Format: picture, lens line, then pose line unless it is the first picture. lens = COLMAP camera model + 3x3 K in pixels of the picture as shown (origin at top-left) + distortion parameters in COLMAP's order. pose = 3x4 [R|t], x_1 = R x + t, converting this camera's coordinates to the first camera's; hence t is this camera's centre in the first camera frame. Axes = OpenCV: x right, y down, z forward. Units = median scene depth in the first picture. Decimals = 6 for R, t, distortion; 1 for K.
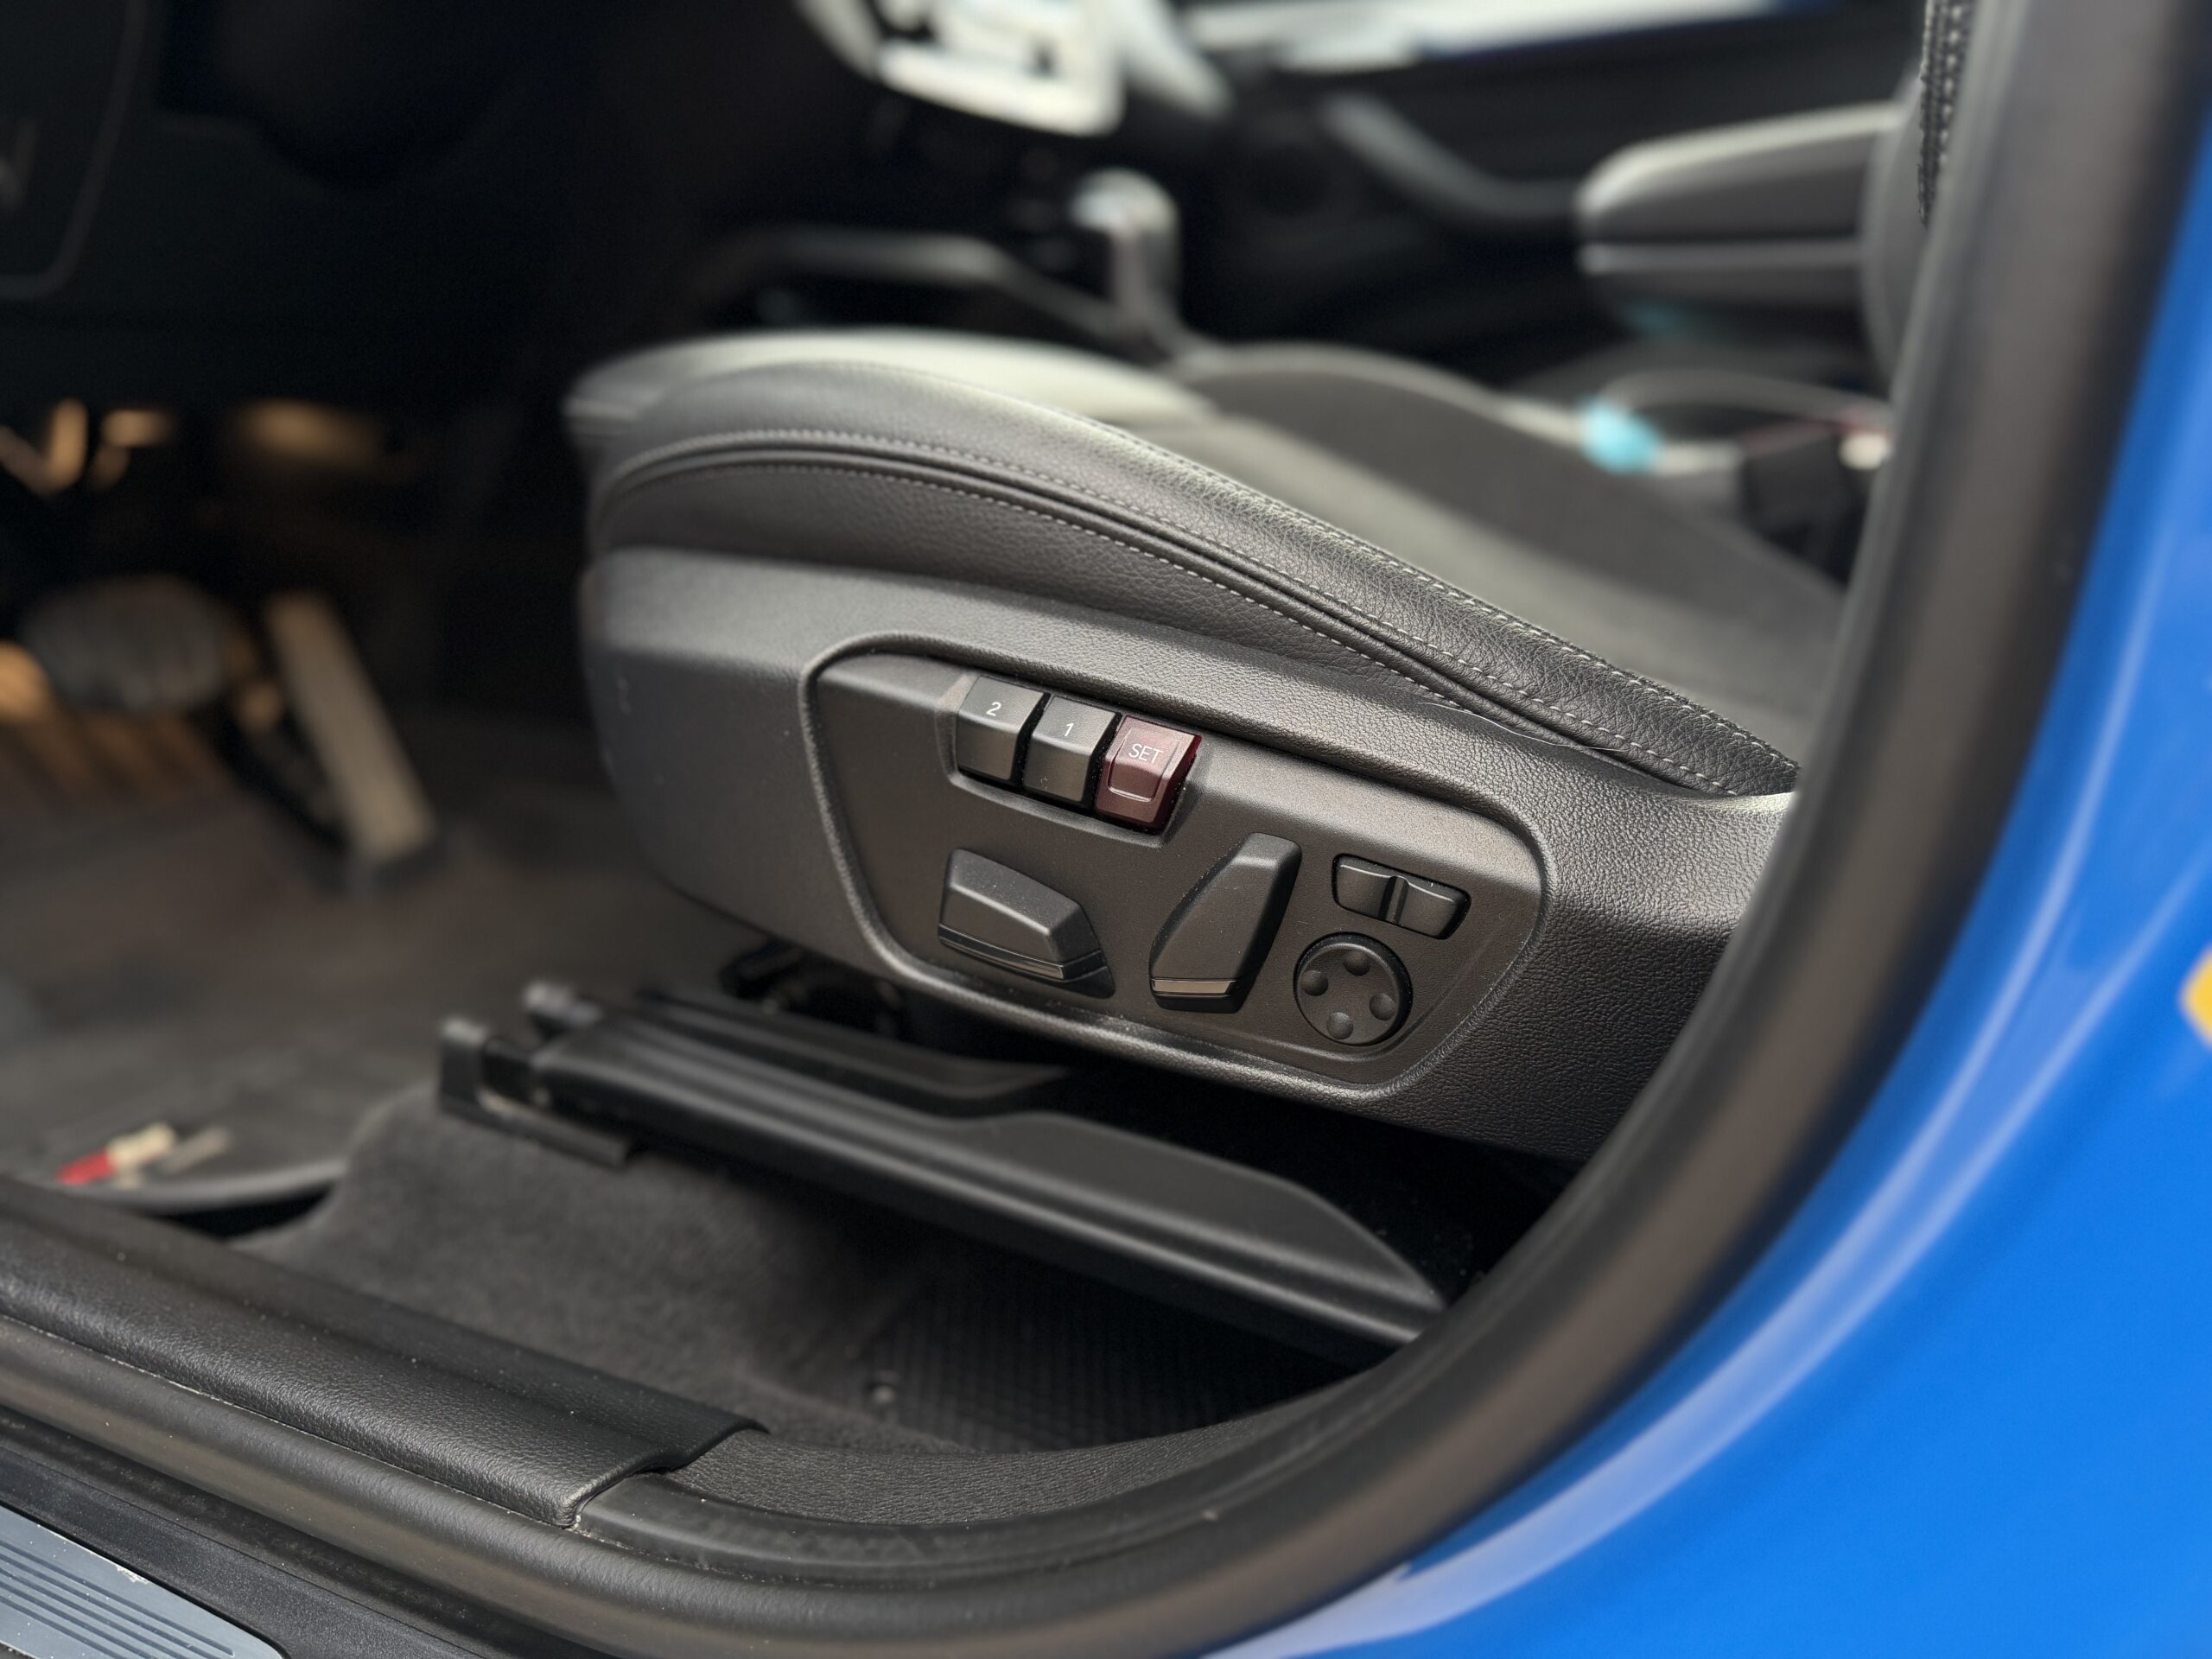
lens RADIAL K [[1544.0, 0, 1111.3], [0, 1544.0, 830.5], [0, 0, 1]] dist [0.114114, -0.211580]
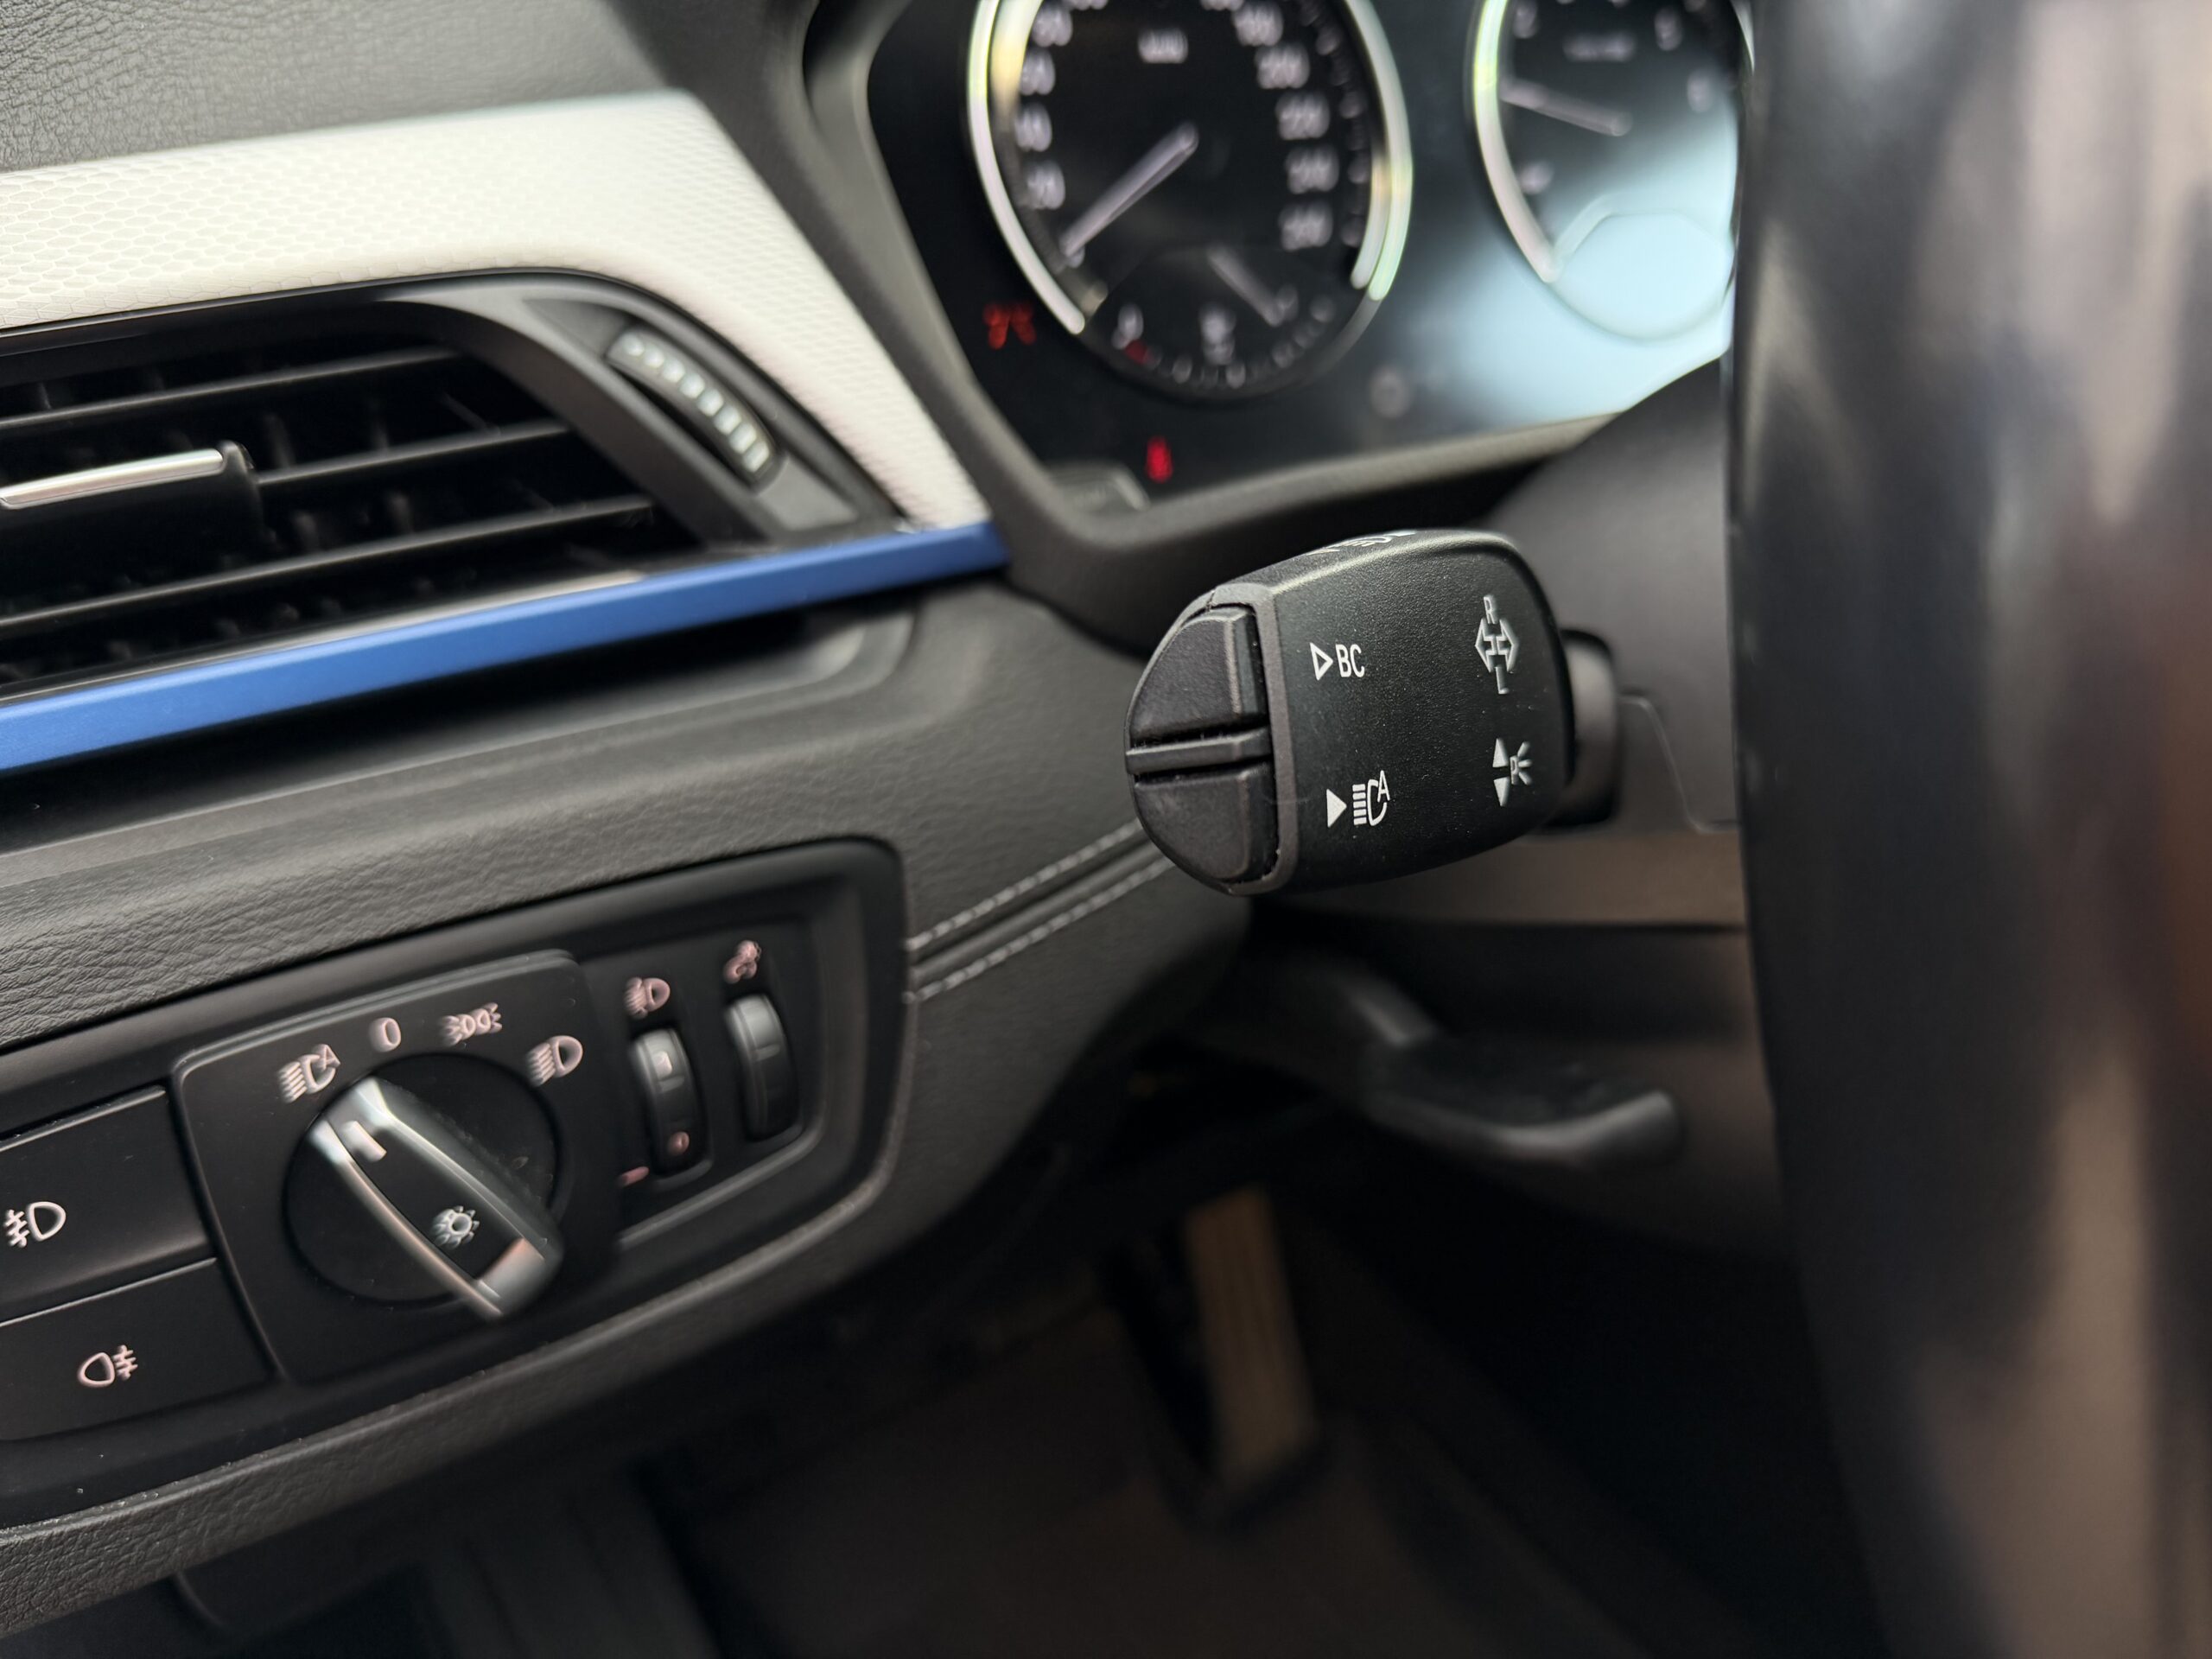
lens RADIAL K [[1619.8, 0, 1105.6], [0, 1619.8, 839.9], [0, 0, 1]] dist [0.124356, -0.257848]
pose [[0.837963, 0.276615, -0.470427, -0.616798], [-0.172277, 0.952024, 0.252924, -1.248192], [0.517821, -0.130898, 0.845415, 0.871061]]
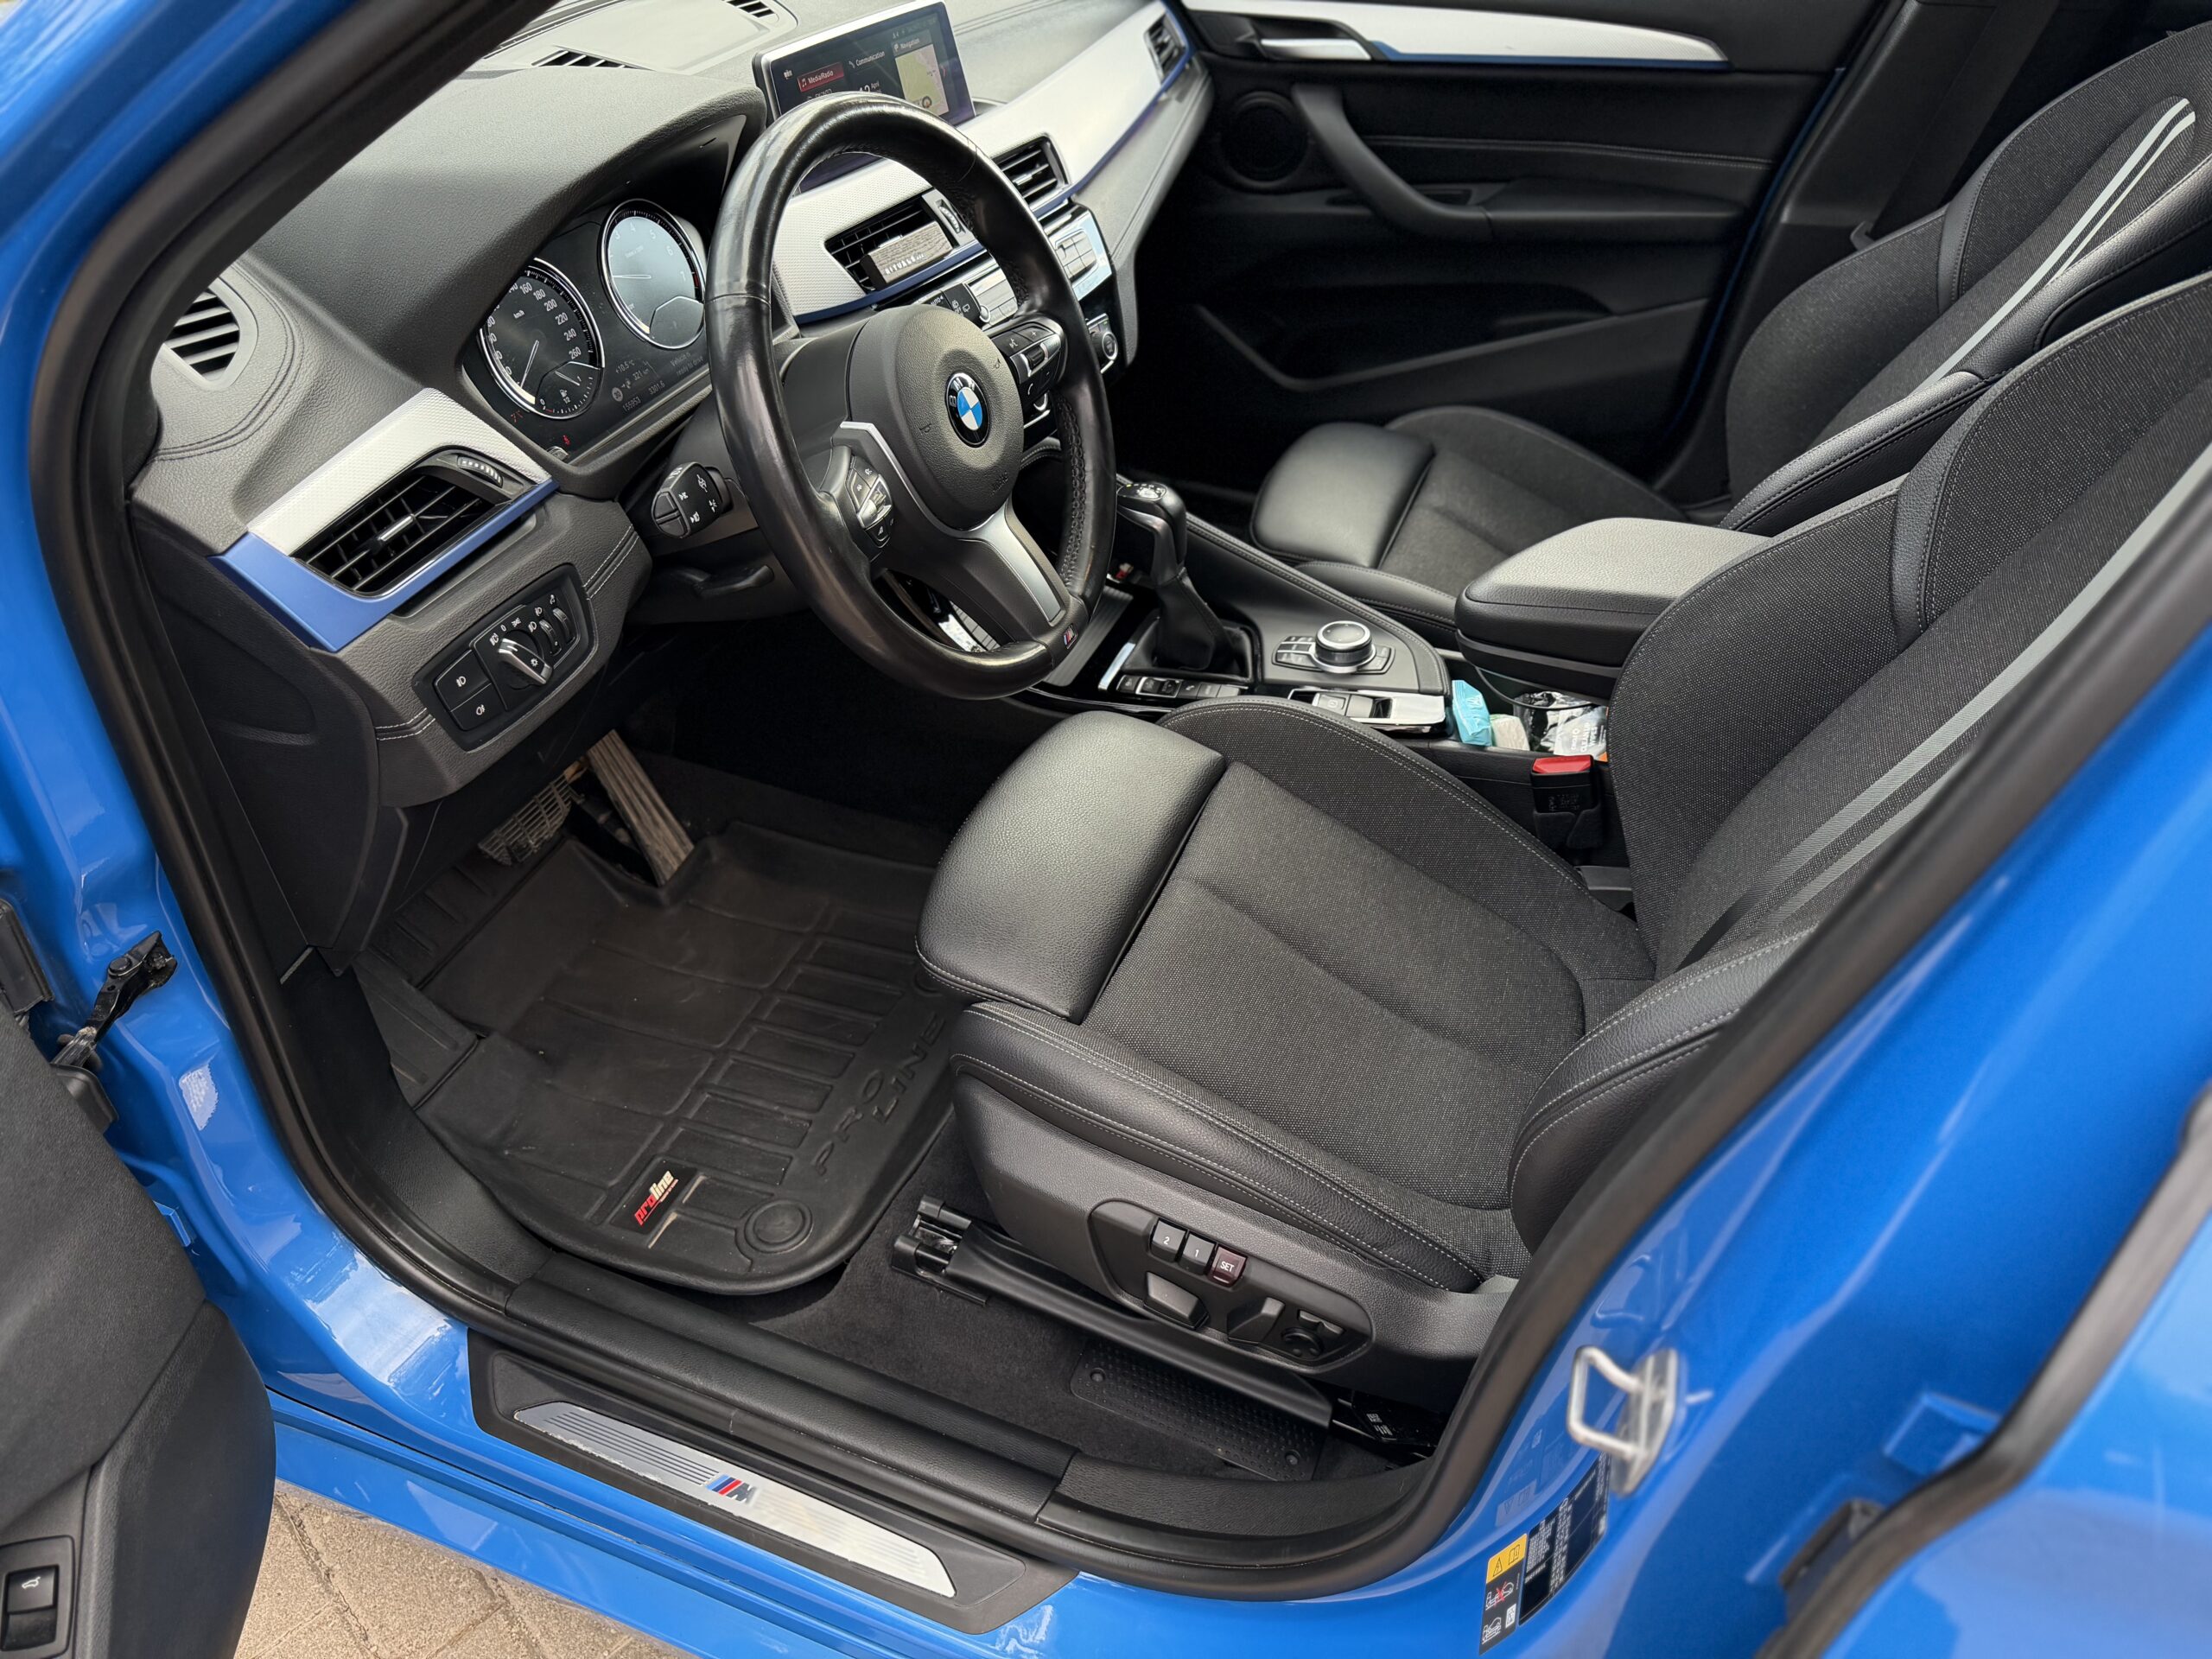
lens RADIAL K [[1544.0, 0, 1111.3], [0, 1544.0, 830.5], [0, 0, 1]] dist [0.114114, -0.211580]
pose [[0.999327, -0.020162, 0.030641, -0.223343], [0.006830, 0.923047, 0.384626, -1.618107], [-0.036038, -0.384157, 0.922564, -1.060740]]
